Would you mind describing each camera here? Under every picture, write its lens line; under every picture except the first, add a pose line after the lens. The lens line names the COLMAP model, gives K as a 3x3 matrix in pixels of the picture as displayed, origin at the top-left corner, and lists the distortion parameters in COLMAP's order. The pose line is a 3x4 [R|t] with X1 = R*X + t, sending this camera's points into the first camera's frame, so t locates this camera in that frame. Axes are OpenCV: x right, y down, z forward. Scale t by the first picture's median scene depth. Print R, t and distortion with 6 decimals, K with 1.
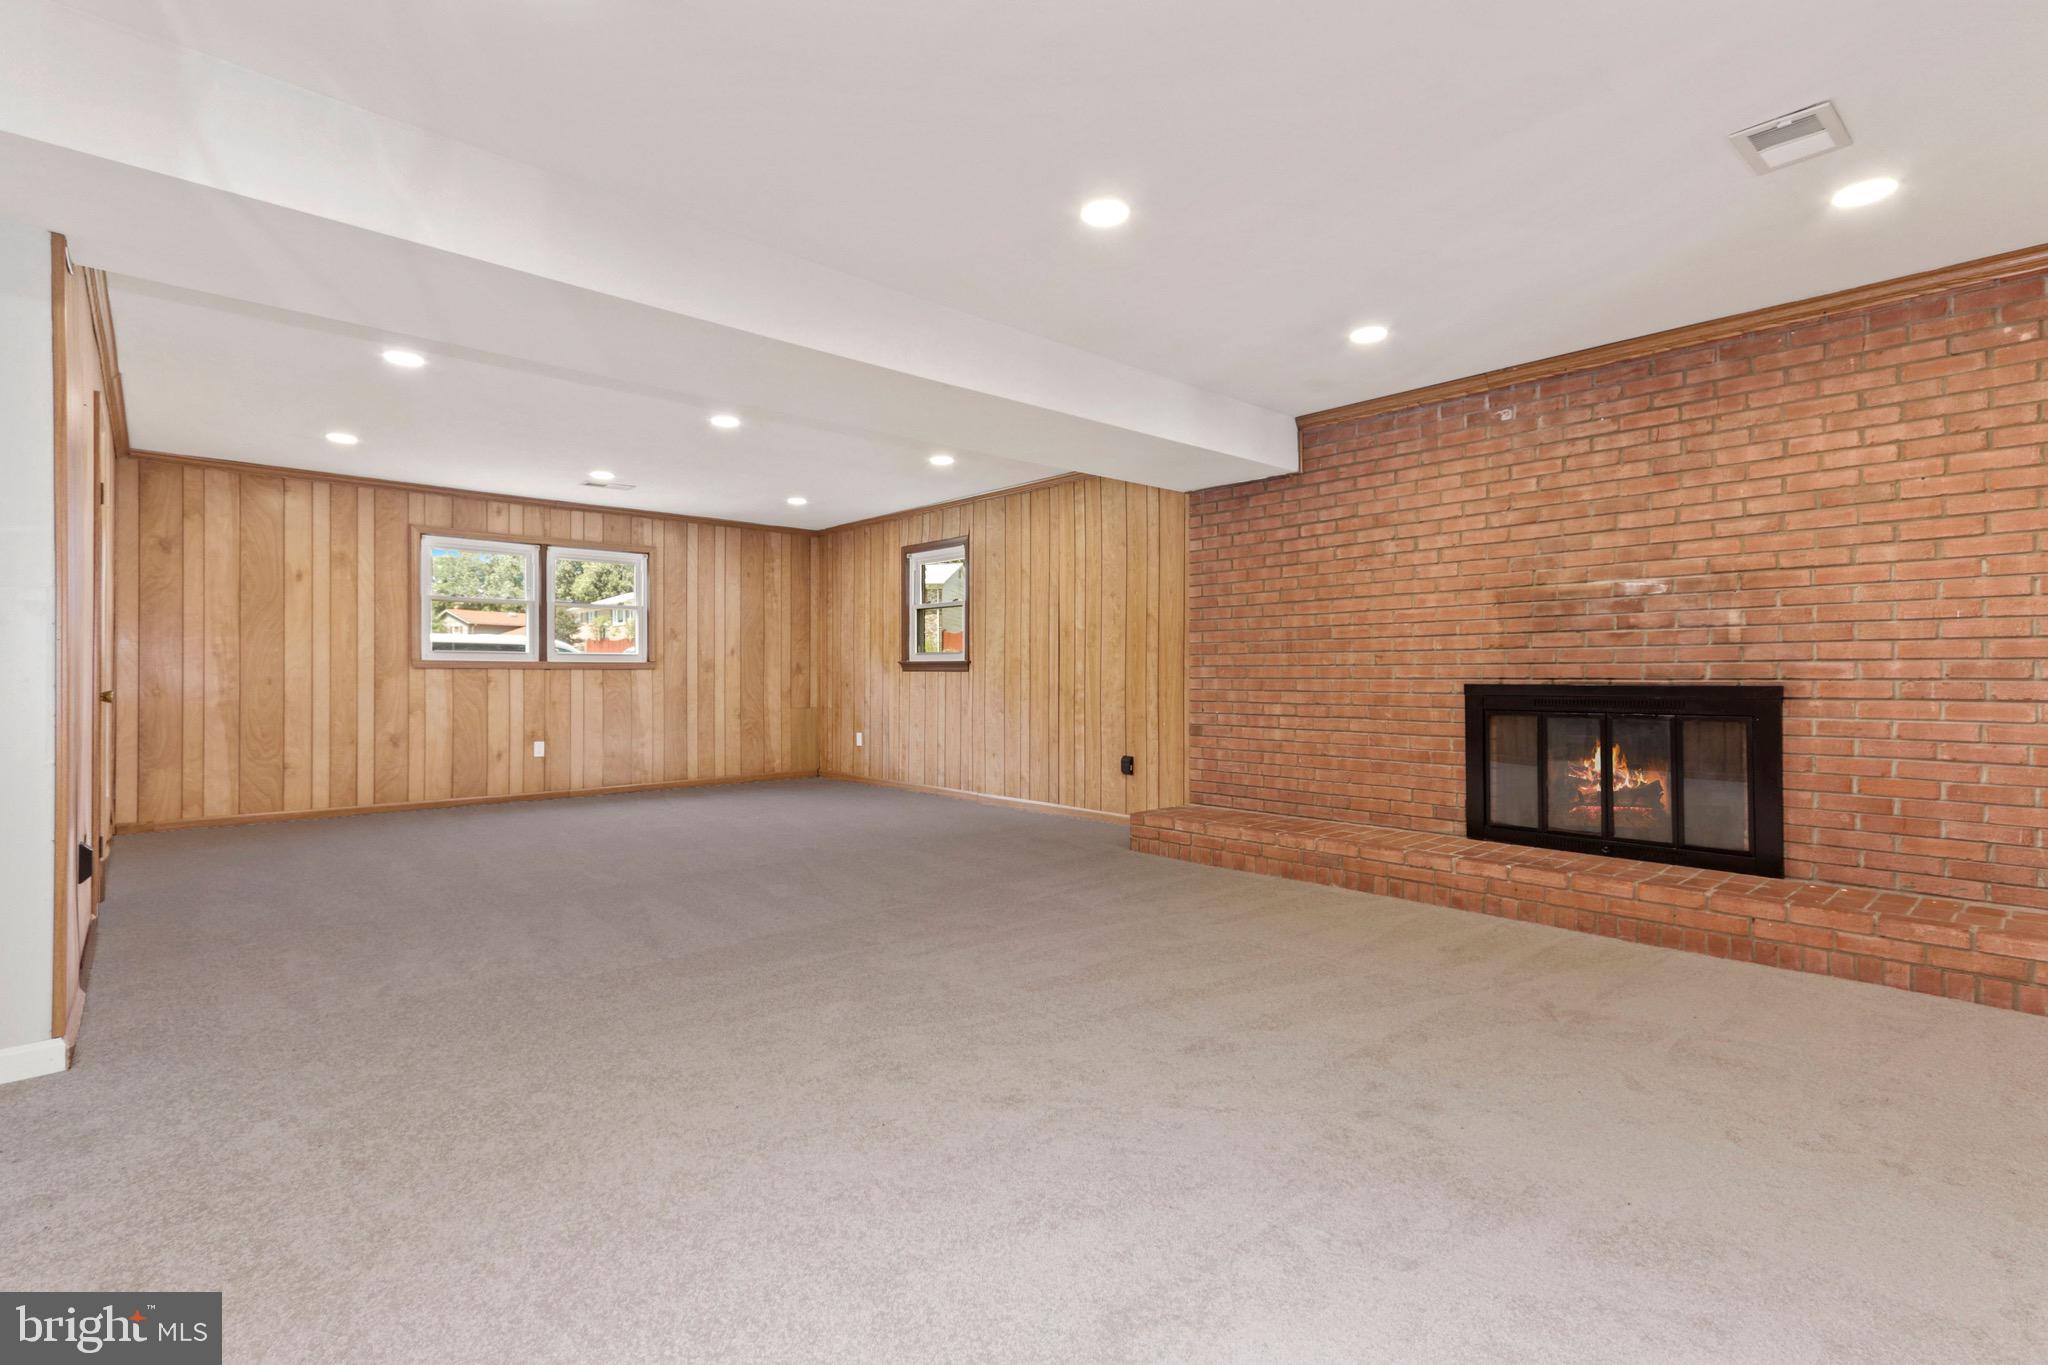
lens RADIAL K [[975.4, 0, 996.3], [0, 975.4, 681.7], [0, 0, 1]] dist [0.000151, 0.000720]
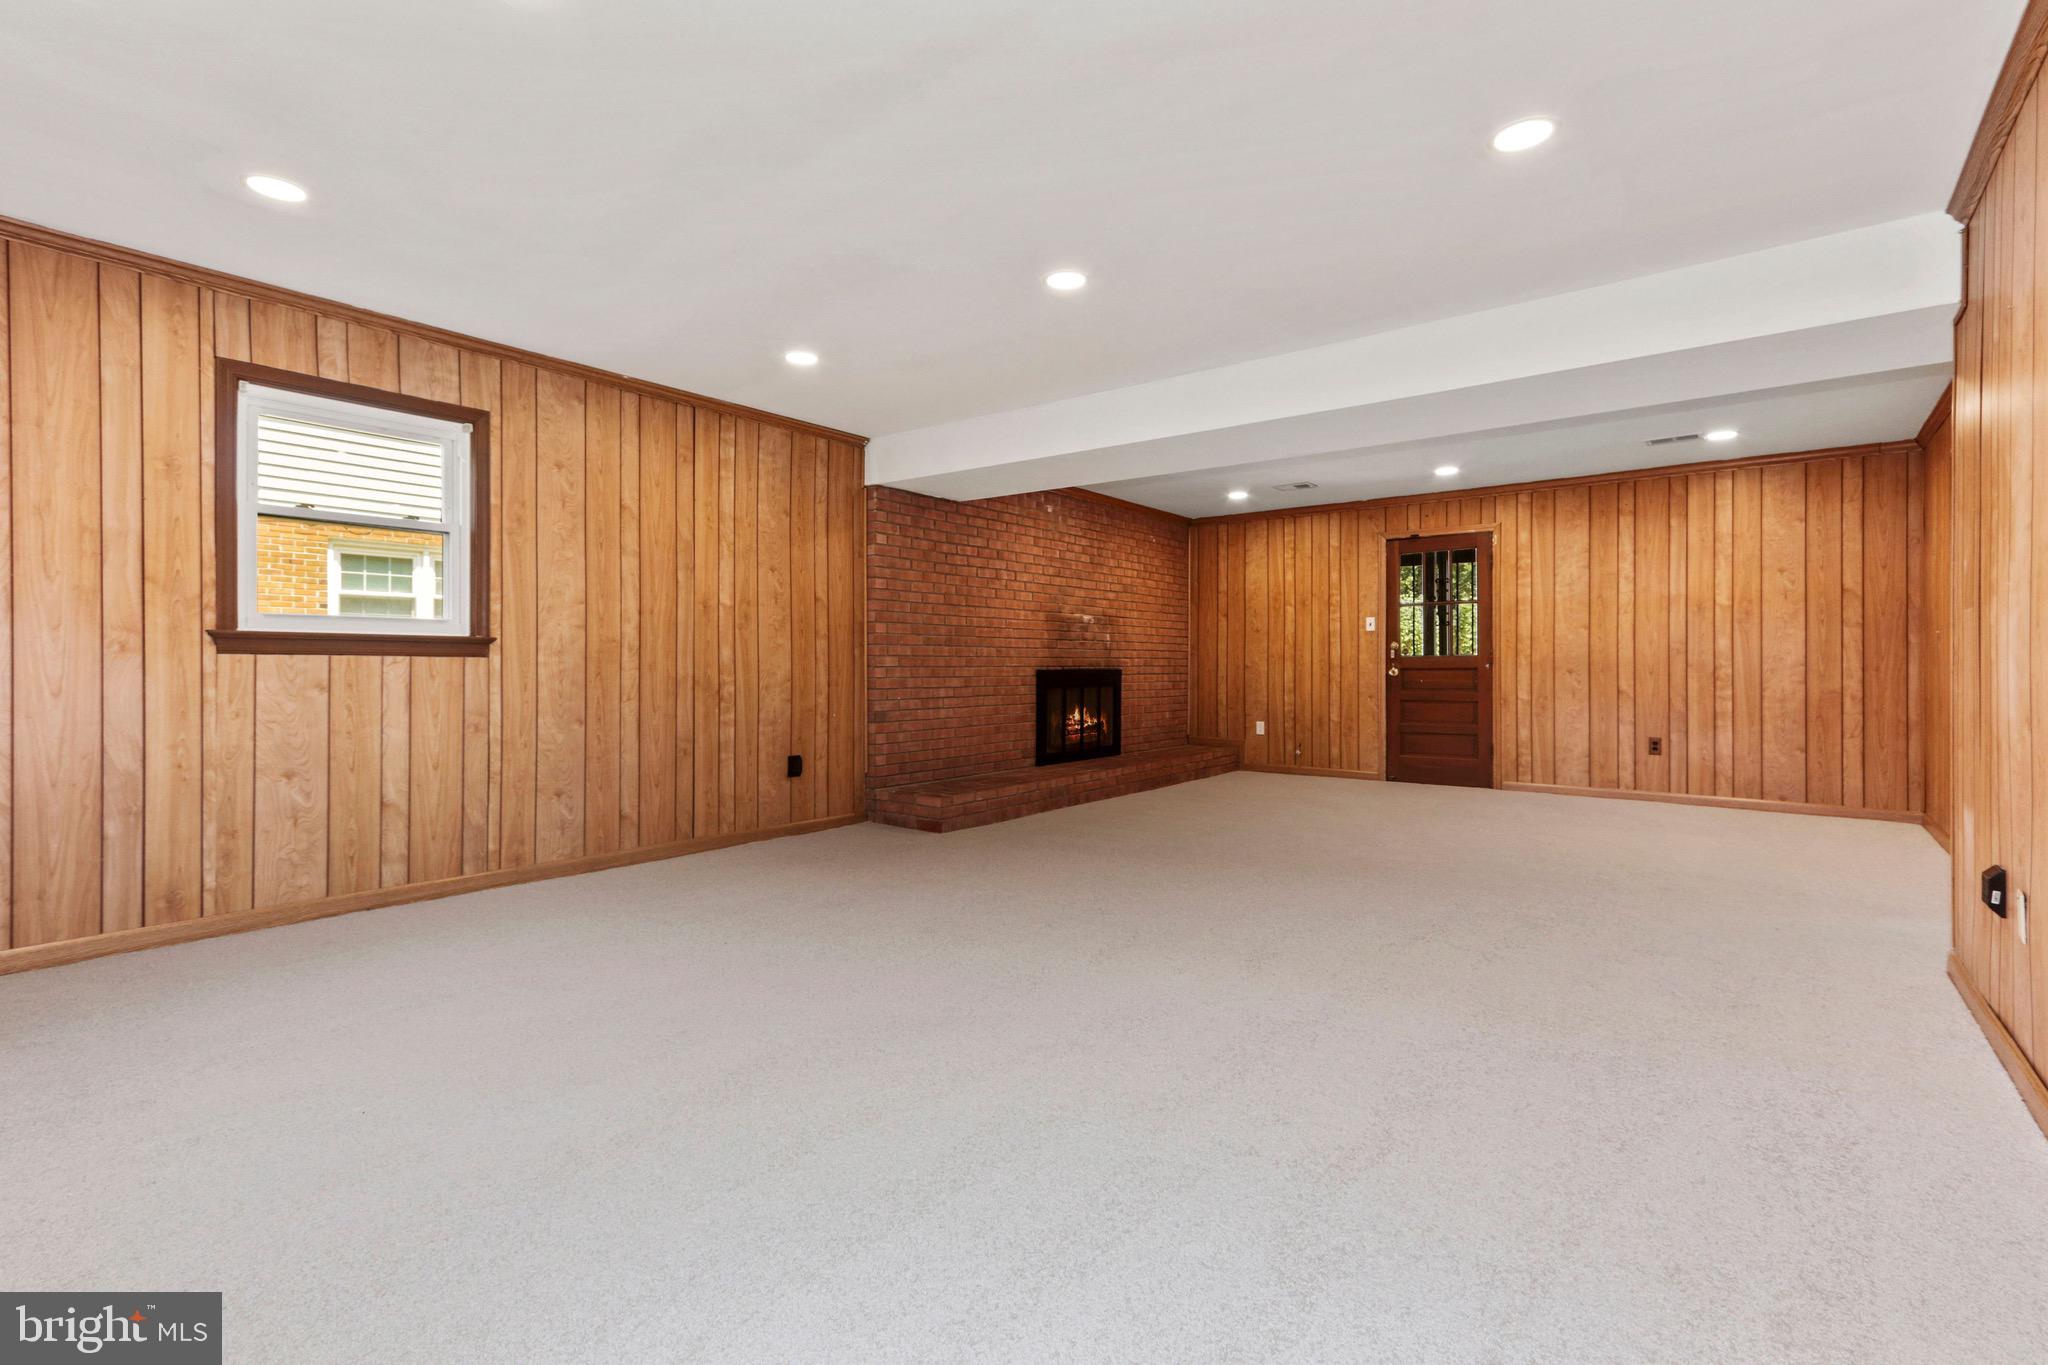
lens RADIAL K [[975.4, 0, 996.3], [0, 975.4, 681.7], [0, 0, 1]] dist [0.000151, 0.000720]
pose [[-0.210424, -0.012979, 0.977524, -1.006549], [0.009680, 0.999835, 0.015359, -0.003215], [-0.977562, 0.012694, -0.210264, 1.325052]]
